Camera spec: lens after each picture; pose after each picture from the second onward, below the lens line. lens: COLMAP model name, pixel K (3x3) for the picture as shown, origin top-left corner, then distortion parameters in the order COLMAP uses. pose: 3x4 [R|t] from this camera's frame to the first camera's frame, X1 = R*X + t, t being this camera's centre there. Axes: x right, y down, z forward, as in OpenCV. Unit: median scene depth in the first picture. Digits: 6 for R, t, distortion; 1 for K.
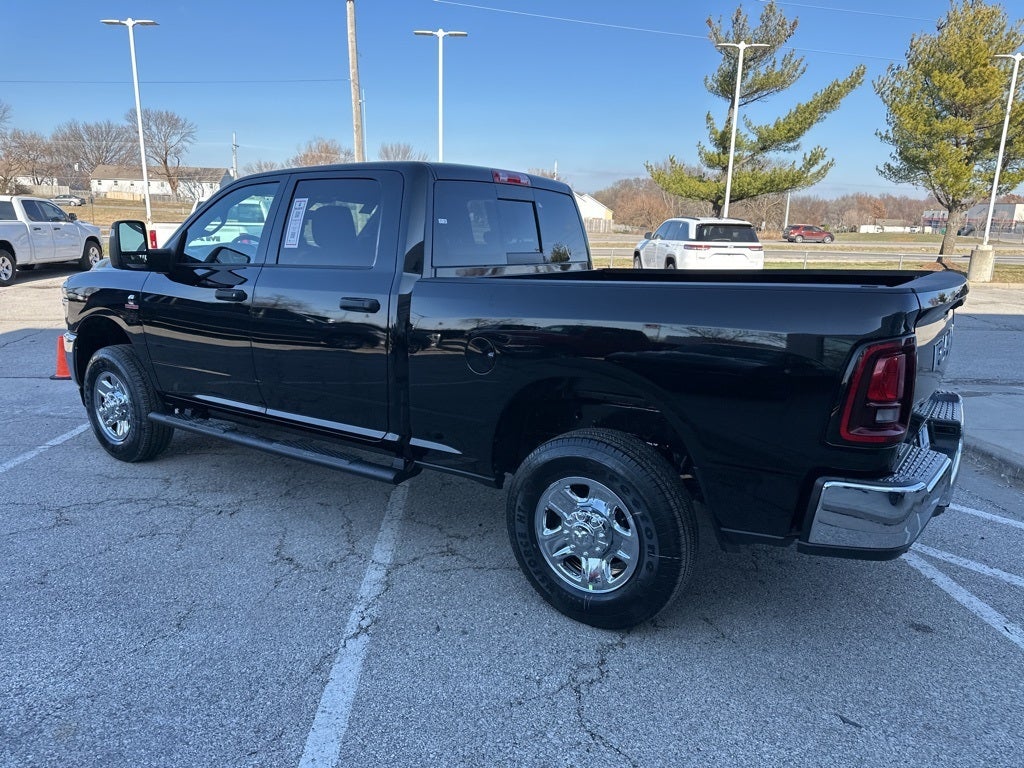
lens RADIAL K [[721.0, 0, 508.4], [0, 721.0, 382.4], [0, 0, 1]] dist [0.042931, -0.049135]
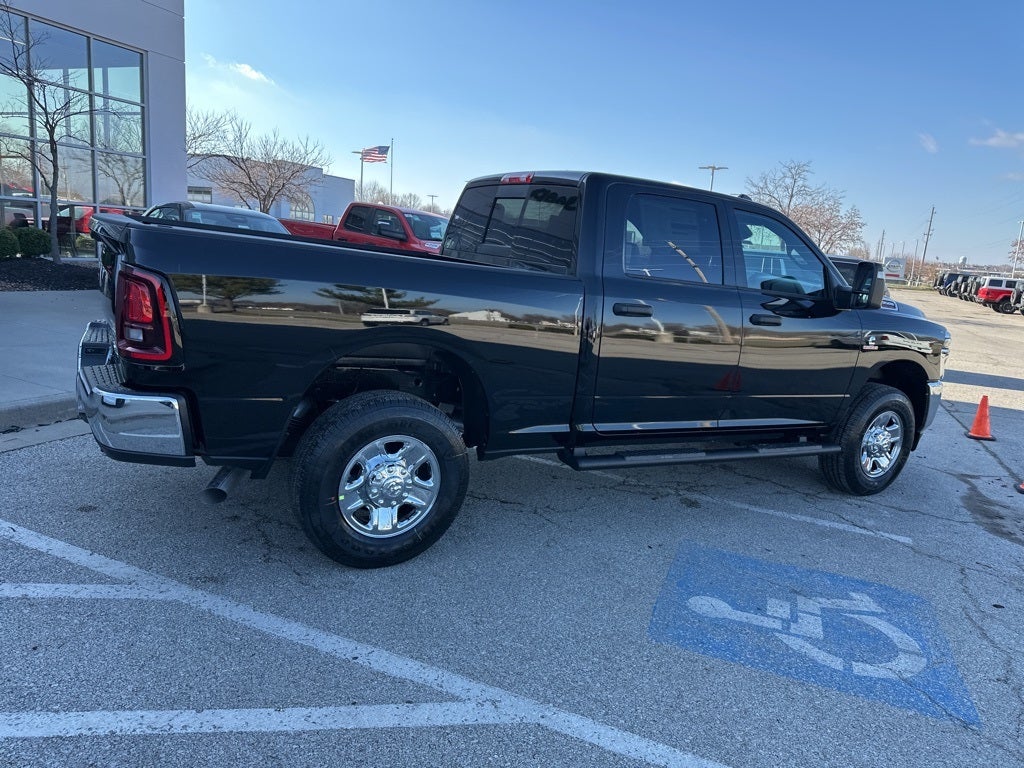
lens RADIAL K [[721.0, 0, 508.4], [0, 721.0, 382.4], [0, 0, 1]] dist [0.042931, -0.049135]
pose [[-0.421061, 0.108584, -0.900509, 0.796299], [-0.284838, 0.926755, 0.244934, -0.204016], [0.861147, 0.359632, -0.359291, 1.167916]]
